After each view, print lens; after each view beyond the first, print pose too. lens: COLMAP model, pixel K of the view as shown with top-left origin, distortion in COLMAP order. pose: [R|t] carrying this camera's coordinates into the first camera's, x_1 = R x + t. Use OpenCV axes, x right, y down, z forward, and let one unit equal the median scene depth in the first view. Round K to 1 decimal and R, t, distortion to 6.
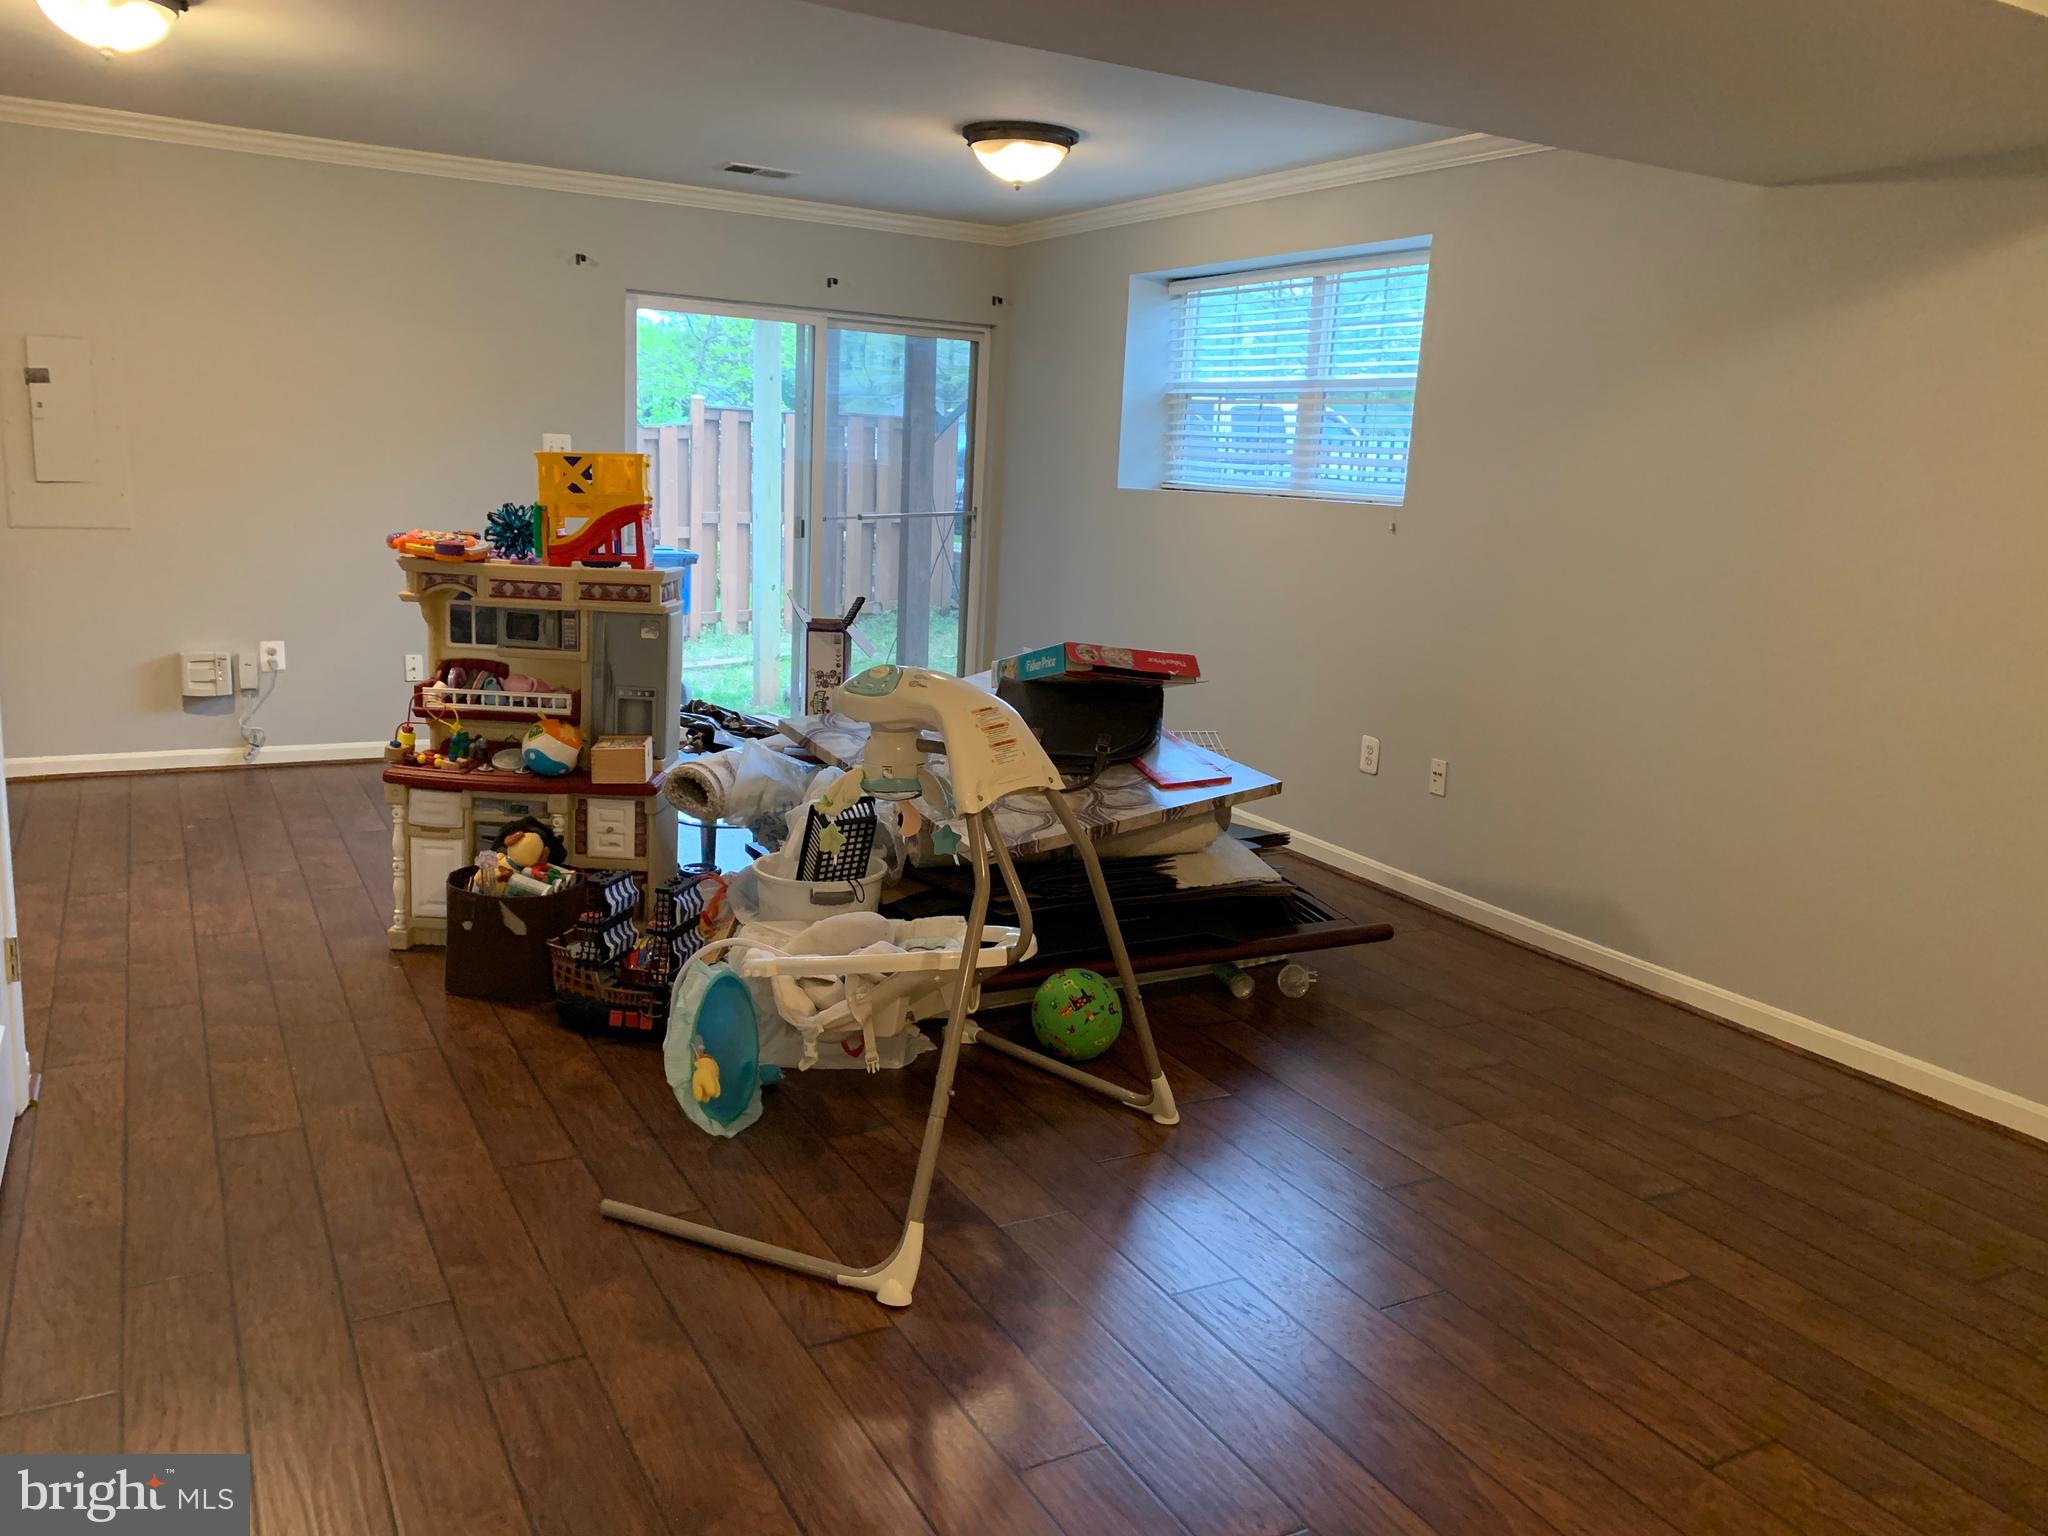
lens RADIAL K [[1564.6, 0, 1019.5], [0, 1564.6, 765.8], [0, 0, 1]] dist [0.040283, -0.043490]
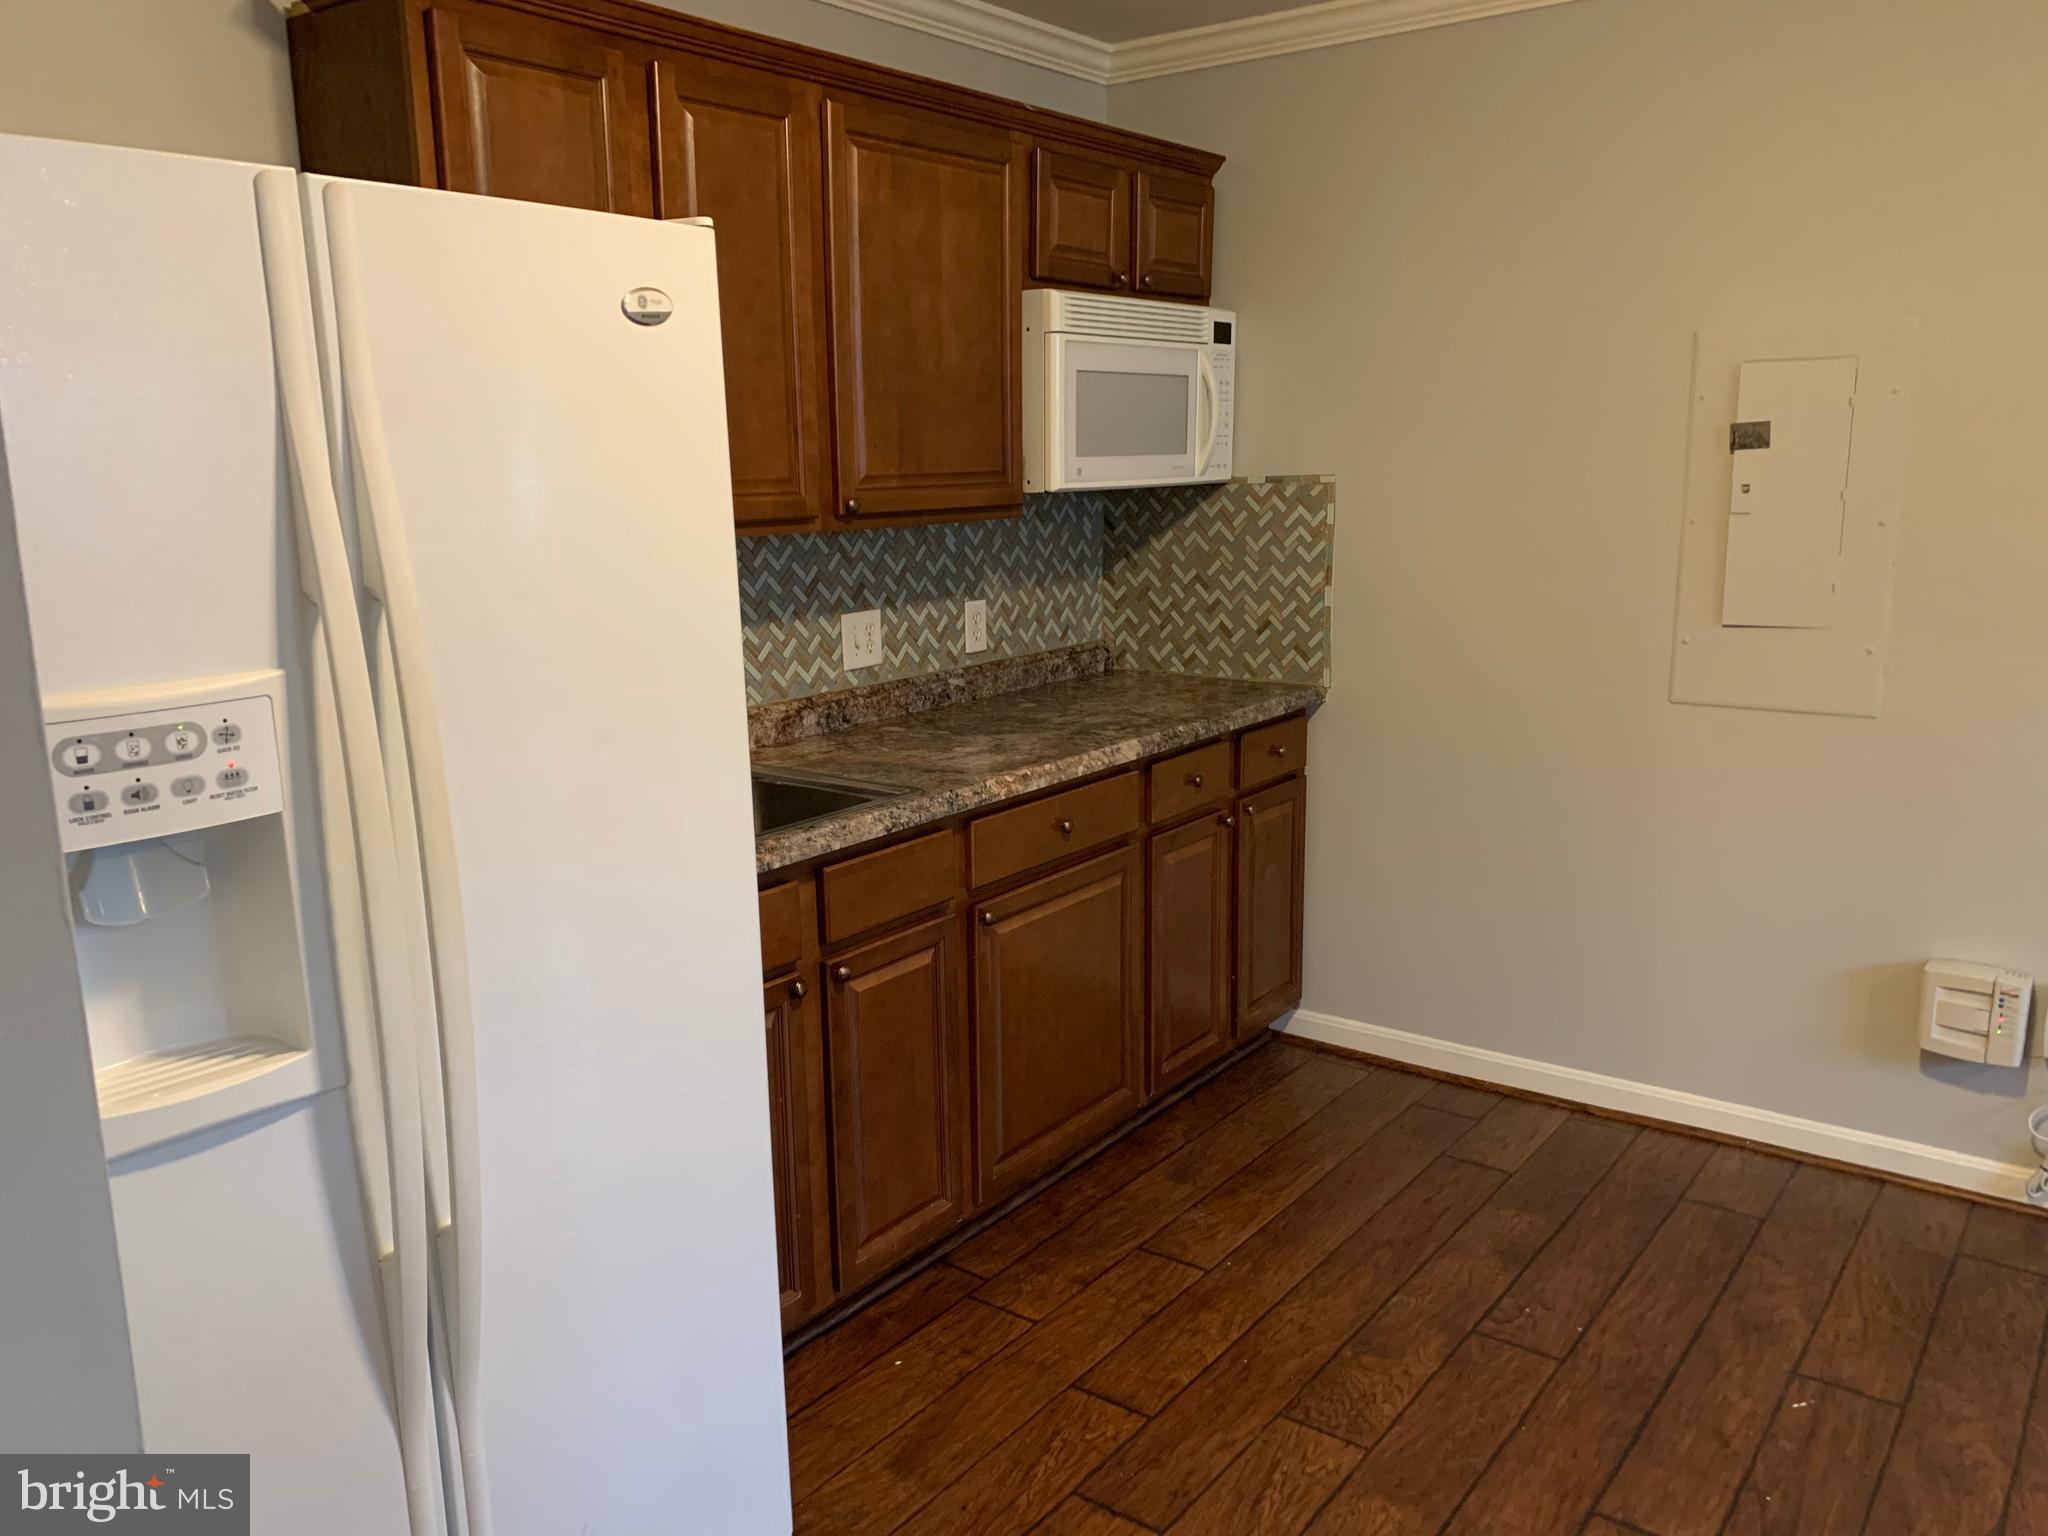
lens RADIAL K [[1564.6, 0, 1019.5], [0, 1564.6, 765.8], [0, 0, 1]] dist [0.040283, -0.043490]
pose [[0.401804, 0.130396, -0.906394, -0.199044], [-0.149990, 0.985814, 0.075331, -0.128302], [0.903359, 0.105682, 0.415662, 0.519354]]
